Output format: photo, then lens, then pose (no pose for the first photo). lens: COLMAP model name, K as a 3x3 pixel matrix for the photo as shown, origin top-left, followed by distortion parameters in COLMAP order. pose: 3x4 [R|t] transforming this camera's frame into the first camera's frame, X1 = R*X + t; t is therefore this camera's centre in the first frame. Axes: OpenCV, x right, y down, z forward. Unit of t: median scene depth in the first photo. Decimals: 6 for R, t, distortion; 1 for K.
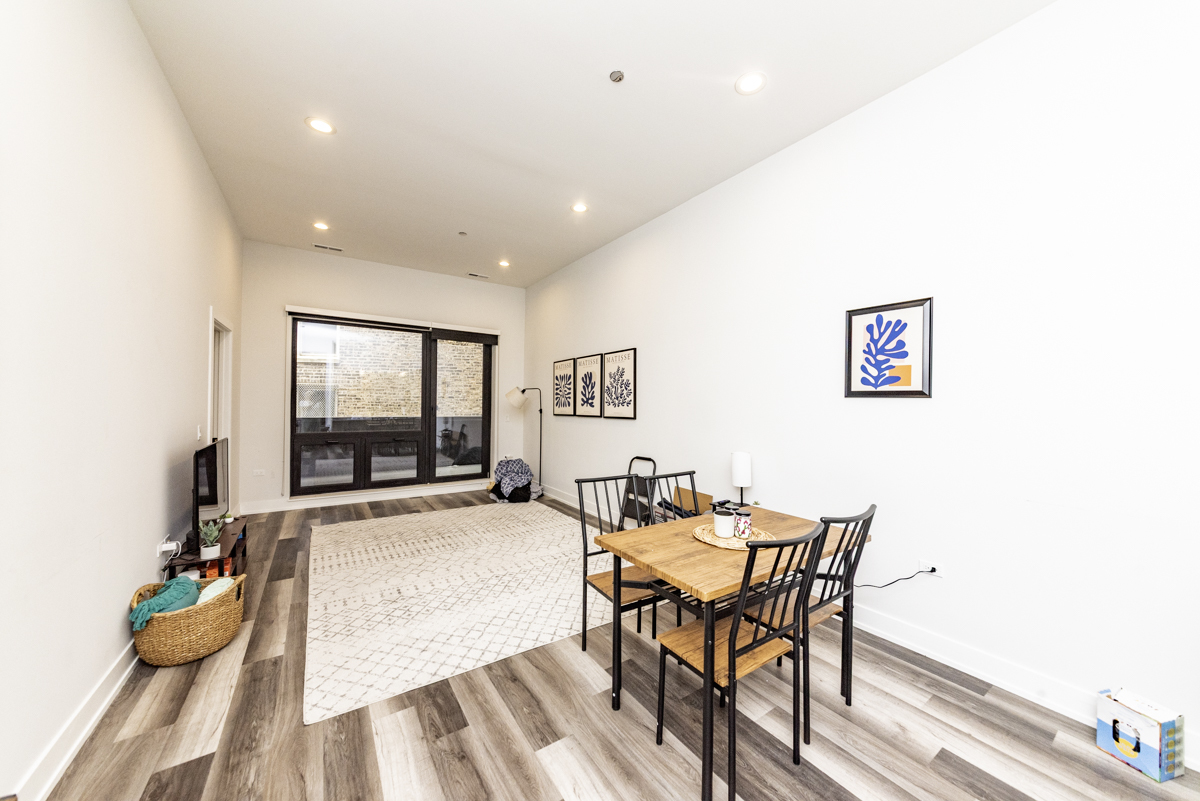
lens RADIAL K [[412.9, 0, 605.5], [0, 412.9, 398.7], [0, 0, 1]] dist [-0.000588, 0.000019]
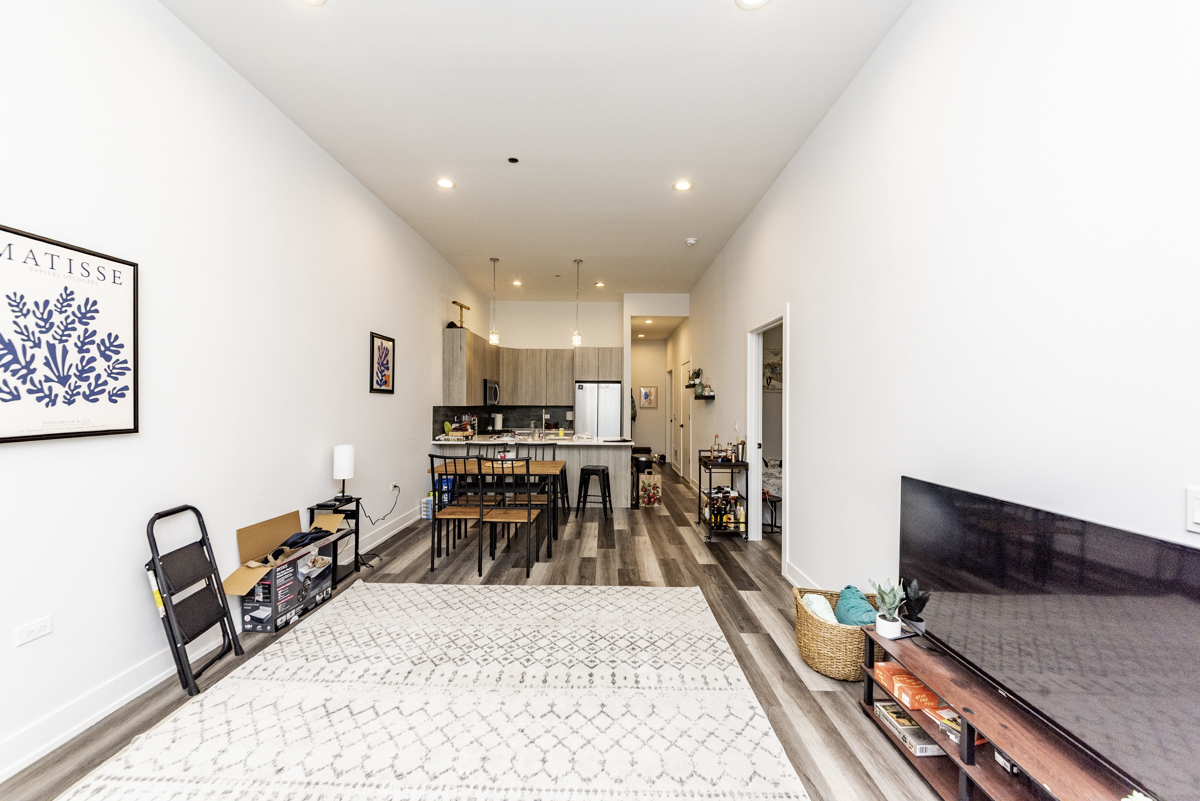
lens RADIAL K [[495.6, 0, 600.7], [0, 495.6, 403.2], [0, 0, 1]] dist [-0.014919, -0.000185]
pose [[-0.821097, -0.010392, 0.570695, -0.920816], [-0.013296, 0.999911, -0.000923, 0.020862], [-0.570634, -0.008346, -0.821162, 1.725895]]
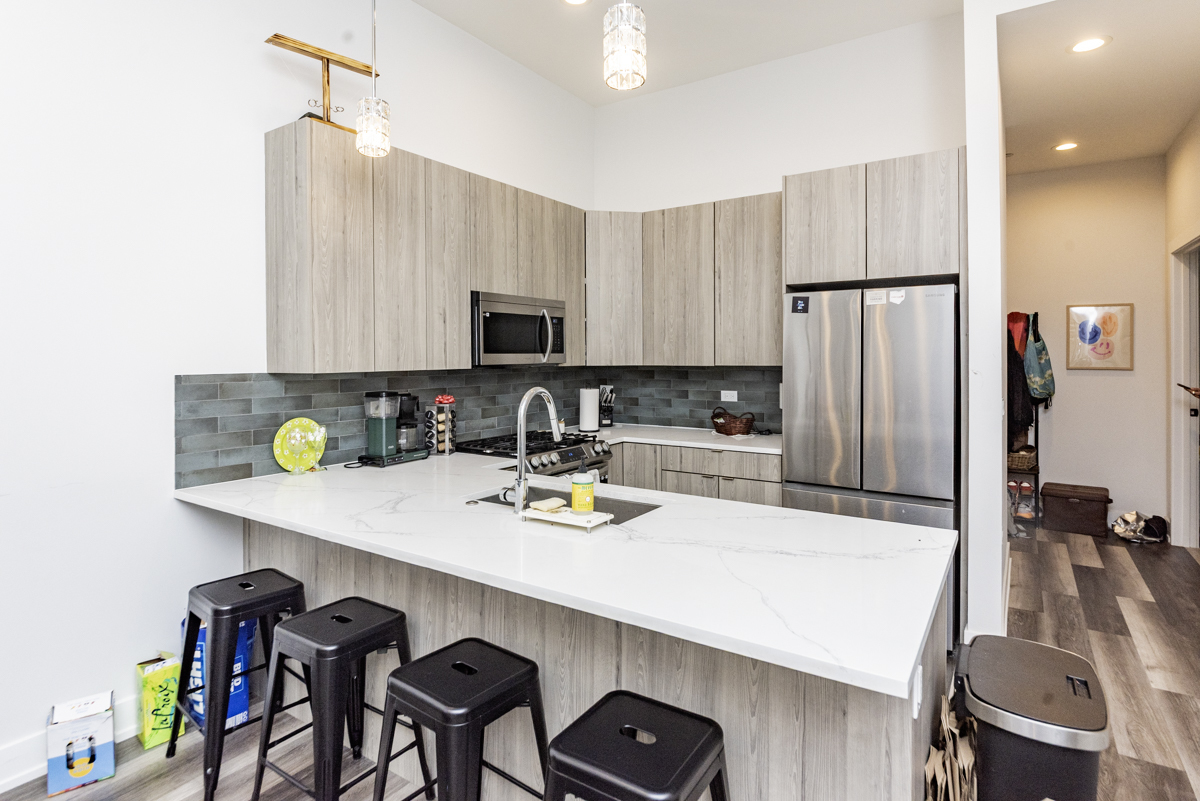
lens RADIAL K [[627.6, 0, 593.5], [0, 627.6, 352.6], [0, 0, 1]] dist [-0.005700, -0.001093]
pose [[-0.359269, -0.001879, 0.933232, -0.380075], [-0.004018, 0.999992, 0.000467, 0.013866], [-0.933225, -0.003582, -0.359274, 0.727914]]
